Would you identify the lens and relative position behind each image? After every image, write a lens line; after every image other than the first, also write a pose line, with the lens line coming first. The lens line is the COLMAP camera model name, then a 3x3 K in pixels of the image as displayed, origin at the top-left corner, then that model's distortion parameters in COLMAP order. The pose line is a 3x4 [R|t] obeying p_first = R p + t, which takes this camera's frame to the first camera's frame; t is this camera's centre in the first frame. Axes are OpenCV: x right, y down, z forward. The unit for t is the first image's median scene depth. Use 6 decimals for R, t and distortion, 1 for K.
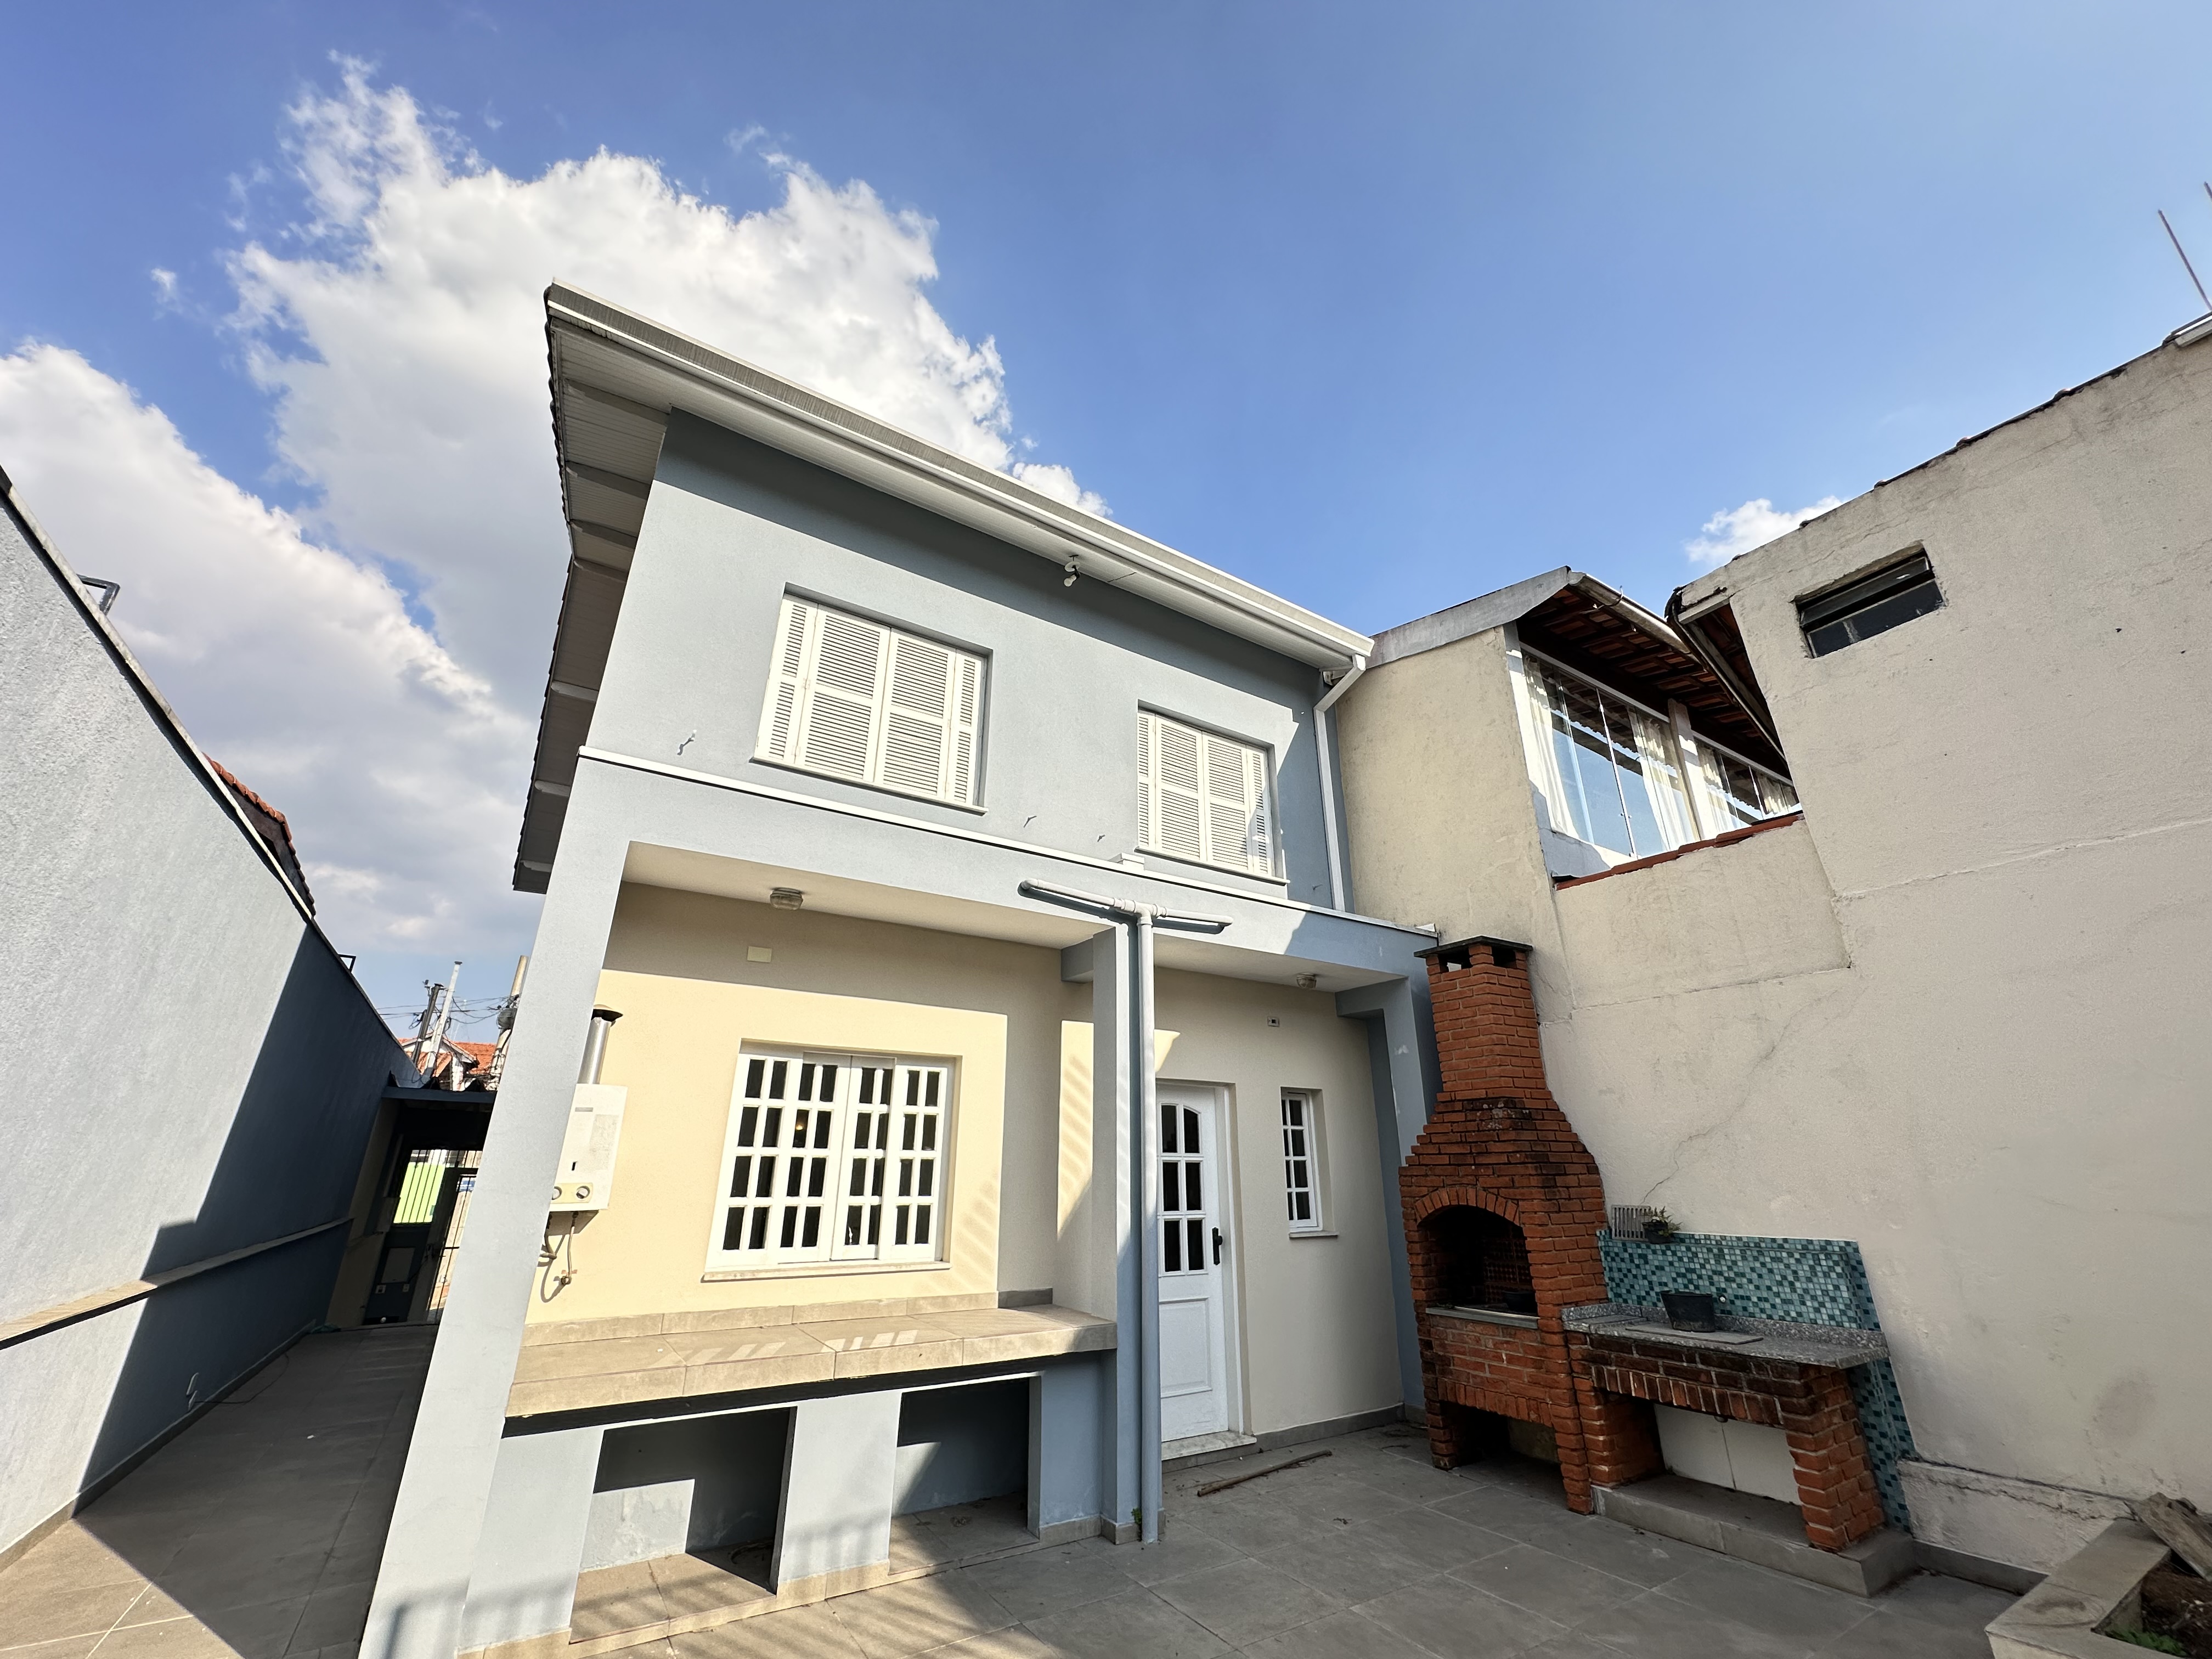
lens RADIAL K [[882.6, 0, 1106.6], [0, 882.6, 830.6], [0, 0, 1]] dist [-0.006766, 0.001907]
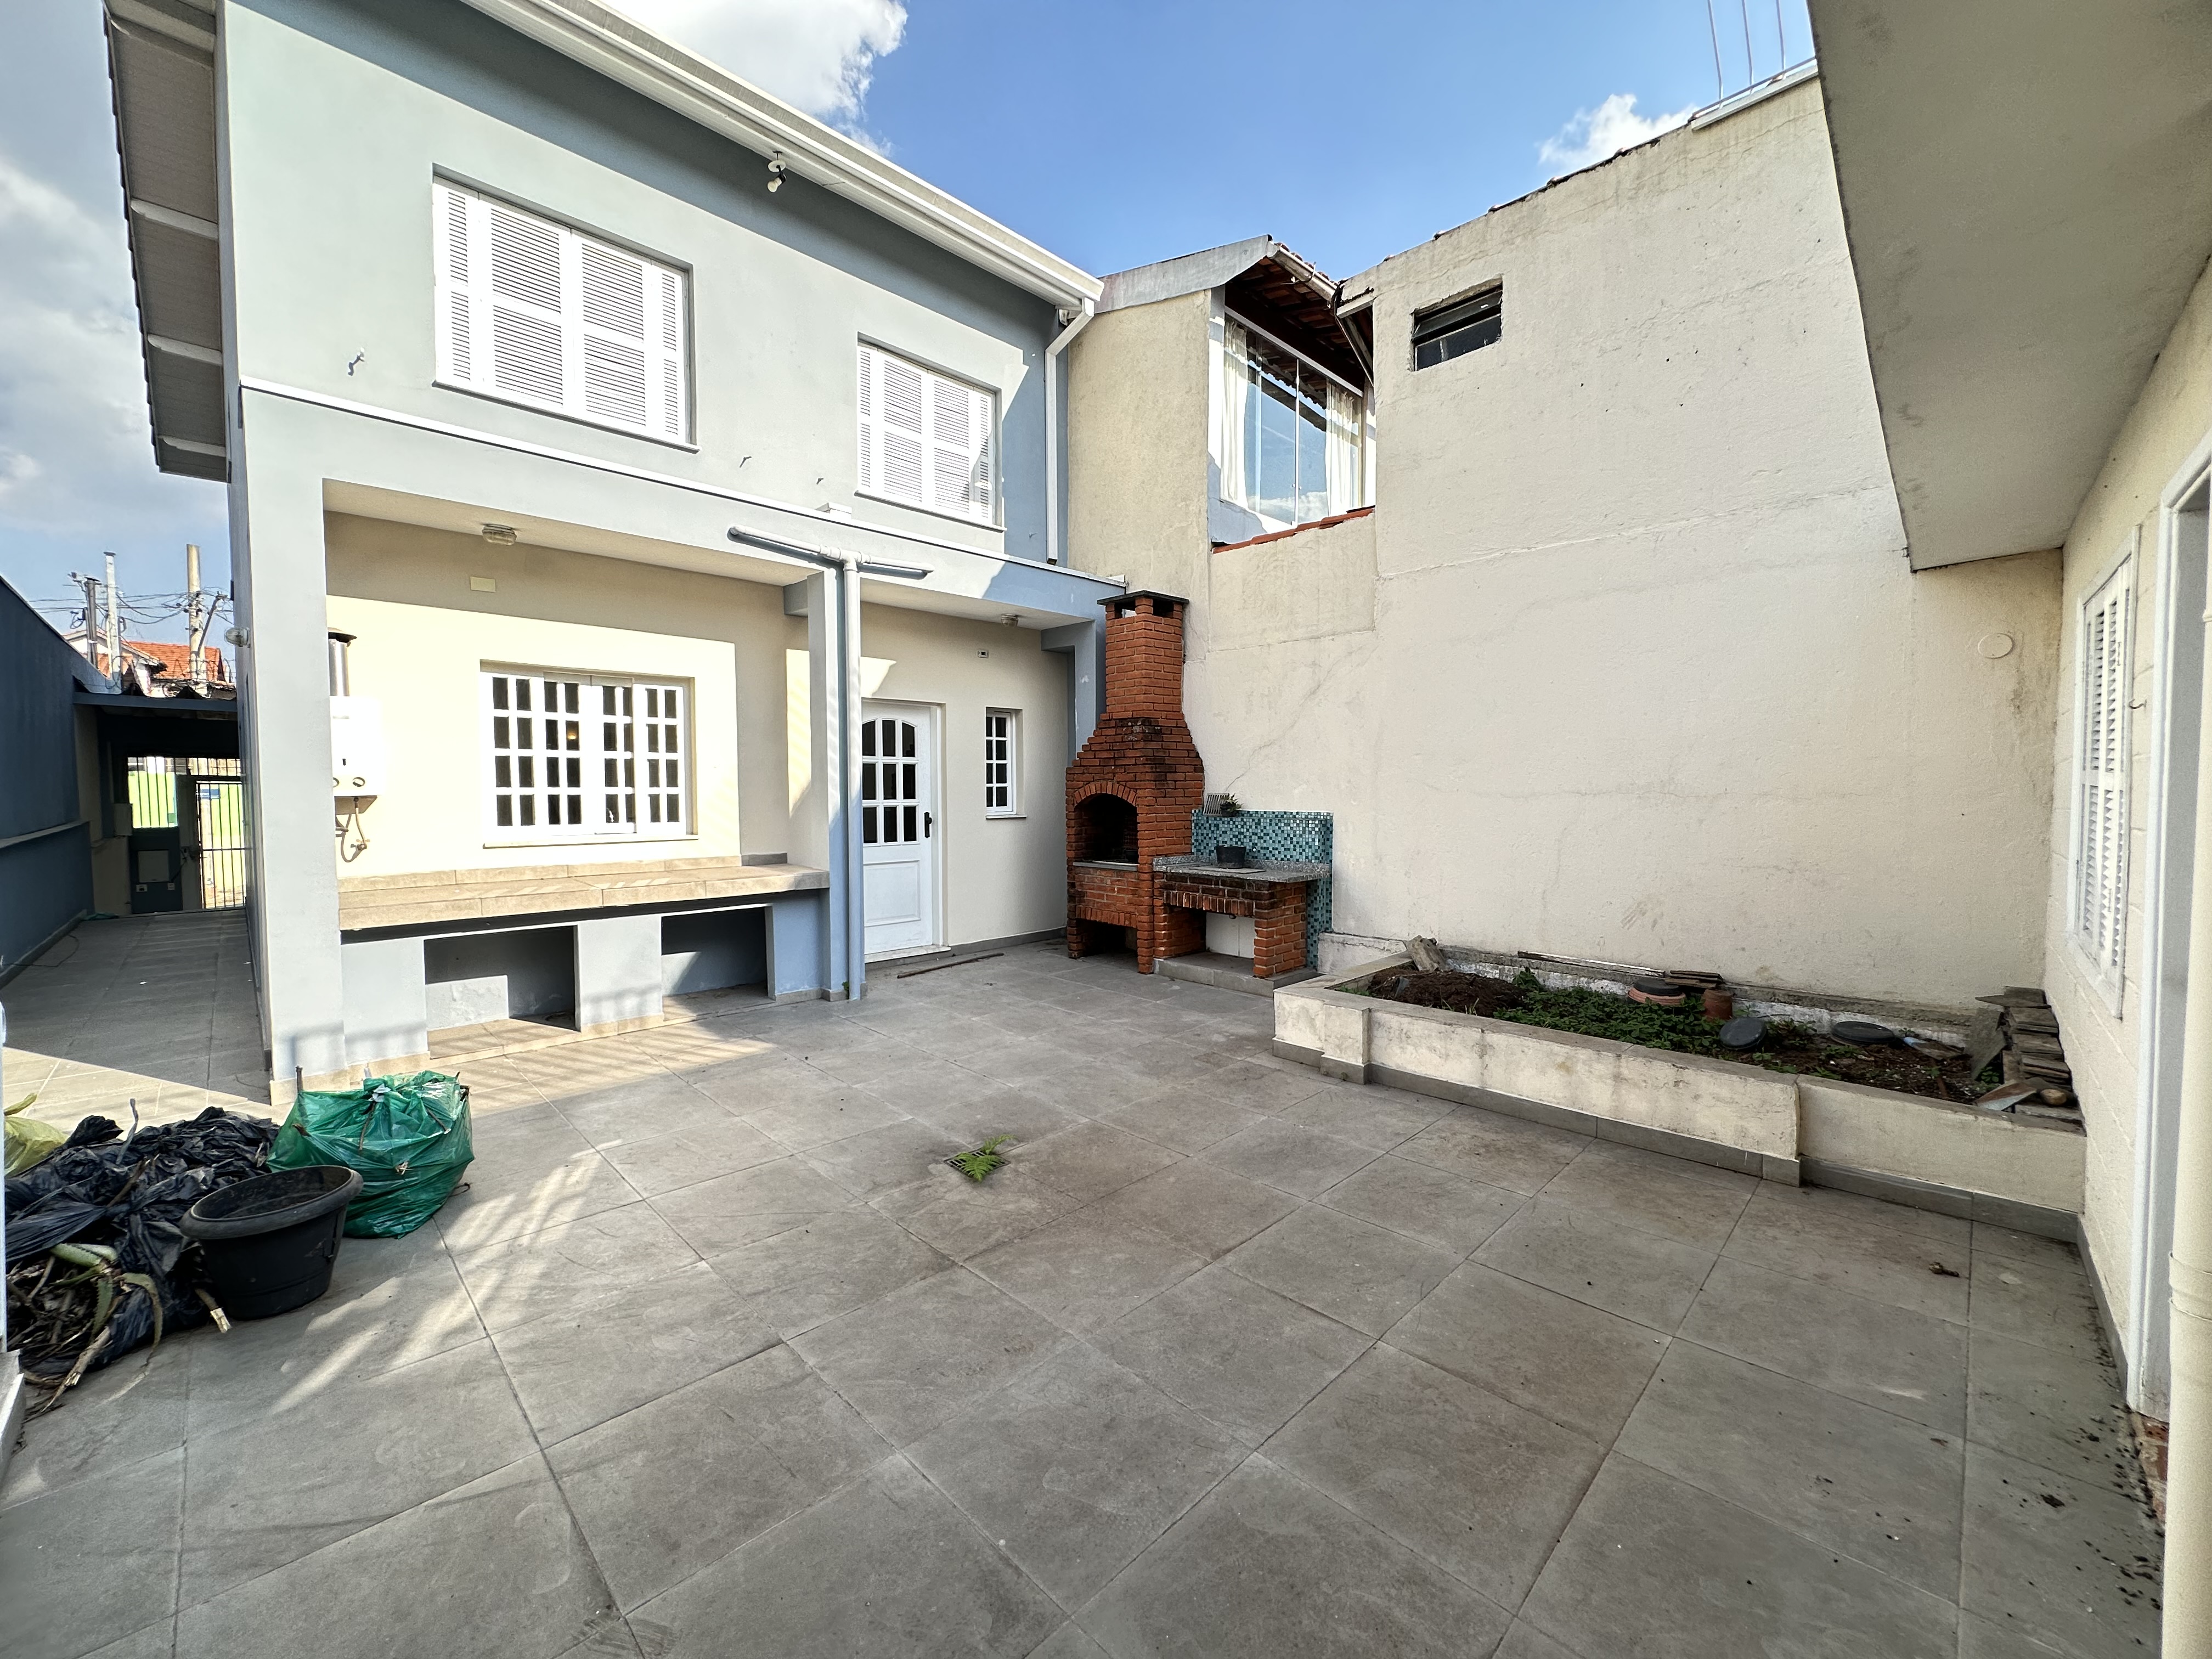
lens RADIAL K [[882.6, 0, 1106.6], [0, 882.6, 830.6], [0, 0, 1]] dist [-0.006766, 0.001907]
pose [[0.977620, -0.013401, 0.209953, 0.131052], [-0.074303, 0.911660, 0.404172, -0.079025], [-0.196822, -0.410726, 0.890261, -0.255510]]
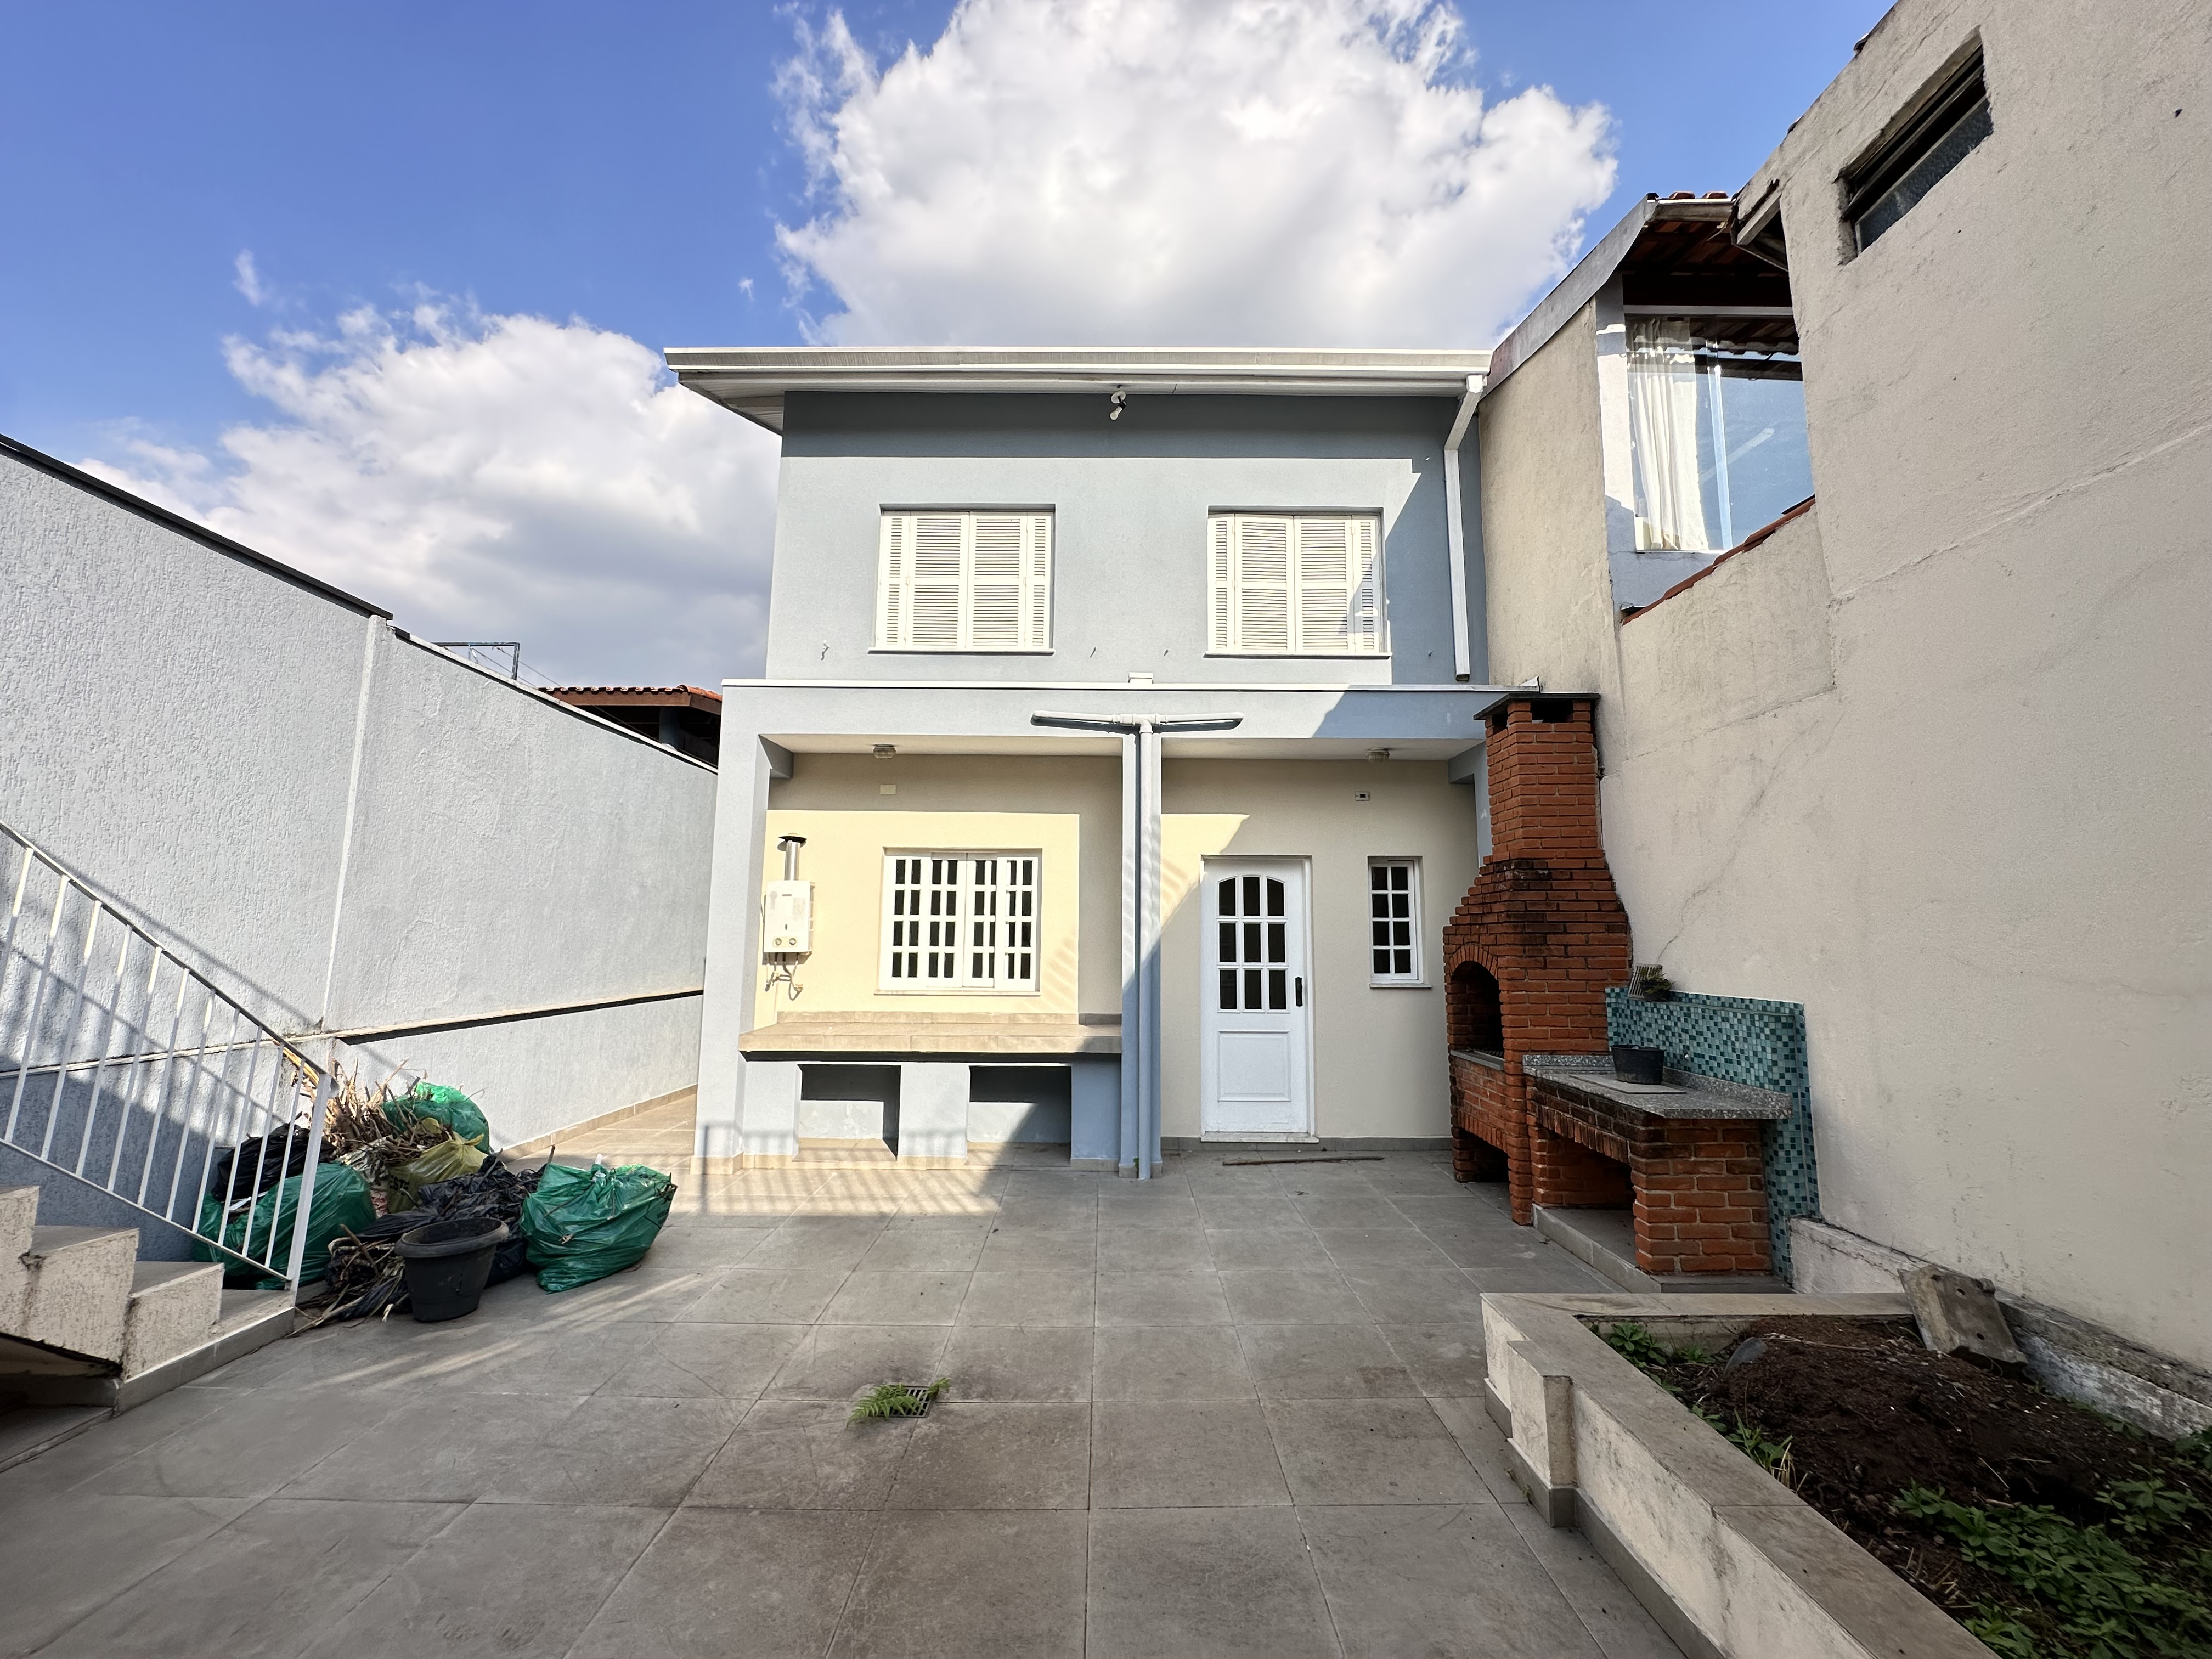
lens RADIAL K [[882.6, 0, 1106.6], [0, 882.6, 830.6], [0, 0, 1]] dist [-0.006766, 0.001907]
pose [[0.841374, -0.062322, -0.536848, 0.652847], [0.193213, 0.962368, 0.191092, -0.002421], [0.504736, -0.264506, 0.821753, -0.027382]]
